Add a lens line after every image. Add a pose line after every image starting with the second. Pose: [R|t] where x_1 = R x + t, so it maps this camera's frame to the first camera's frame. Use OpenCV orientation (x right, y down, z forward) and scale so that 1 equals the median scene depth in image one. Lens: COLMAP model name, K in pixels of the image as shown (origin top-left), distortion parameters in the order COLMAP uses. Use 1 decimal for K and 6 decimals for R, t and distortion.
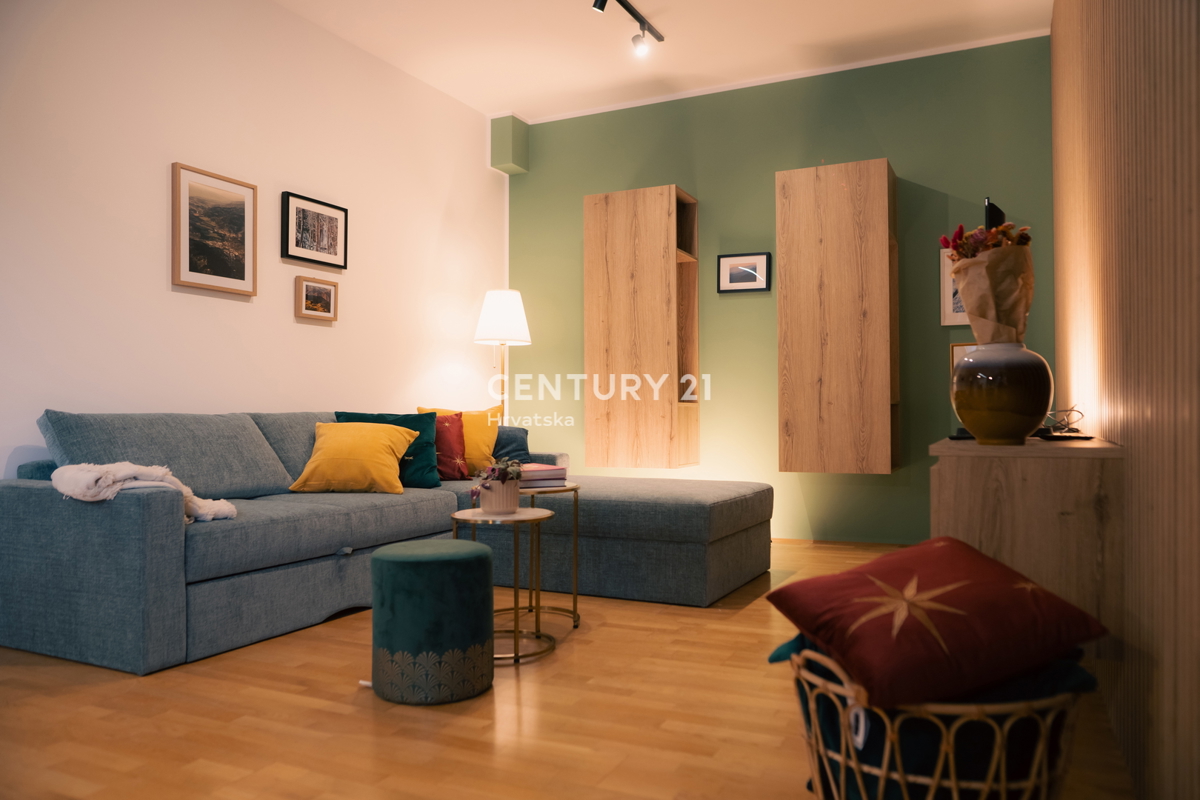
lens RADIAL K [[863.7, 0, 599.3], [0, 863.7, 417.5], [0, 0, 1]] dist [-0.041046, 0.001360]
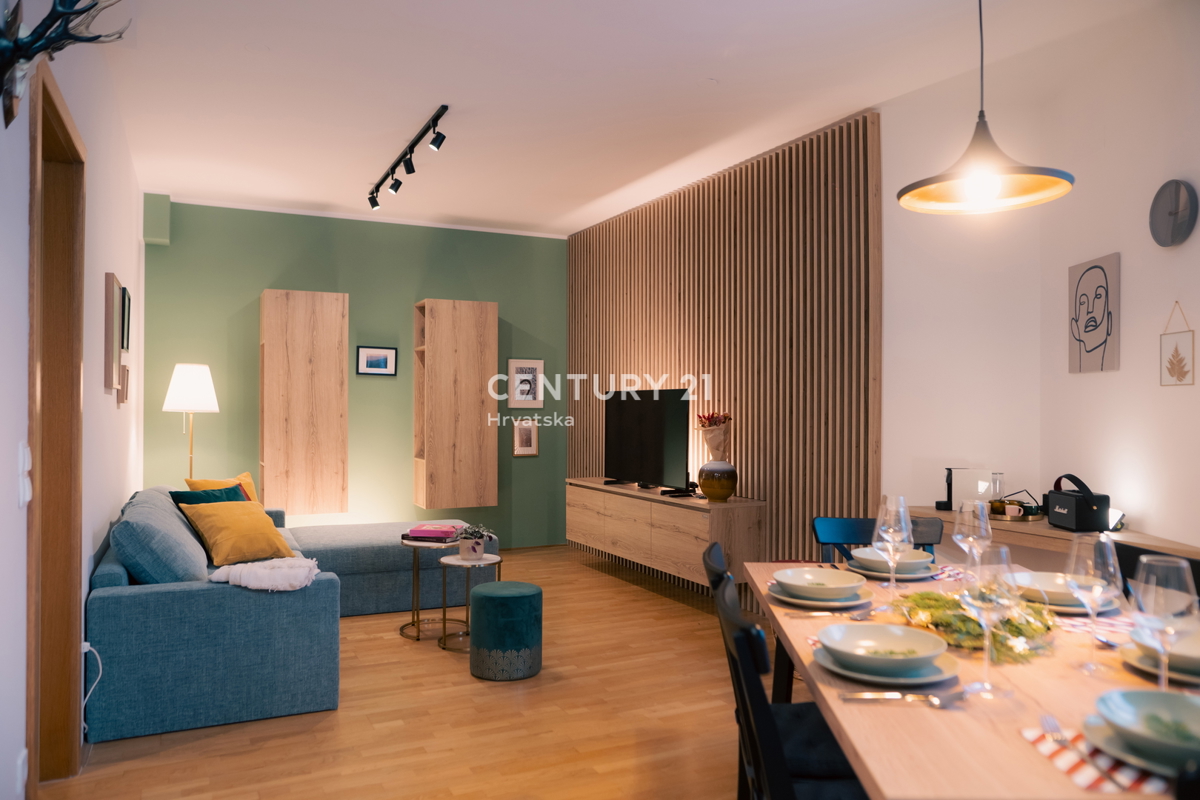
lens RADIAL K [[882.6, 0, 603.4], [0, 882.6, 405.8], [0, 0, 1]] dist [-0.051097, 0.002917]
pose [[0.603670, 0.007069, 0.797203, -0.784130], [-0.004326, 0.999975, -0.005592, -0.102257], [-0.797222, -0.000073, 0.603686, -0.114305]]
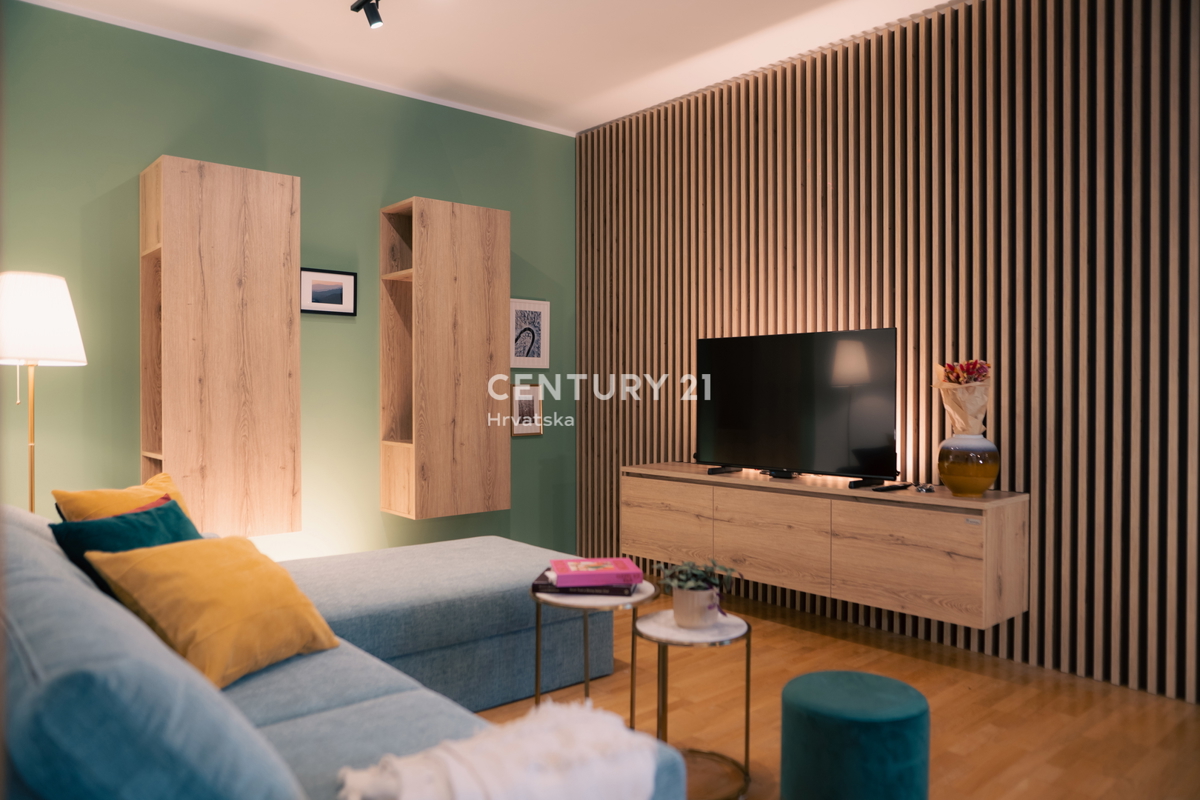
lens RADIAL K [[860.6, 0, 600.0], [0, 860.6, 400.0], [0, 0, 1]] dist [-0.046163, 0.003125]
pose [[0.380449, -0.007866, 0.924768, -0.578089], [0.000451, 0.999965, 0.008320, -0.074376], [-0.924802, -0.002748, 0.380440, 0.467869]]
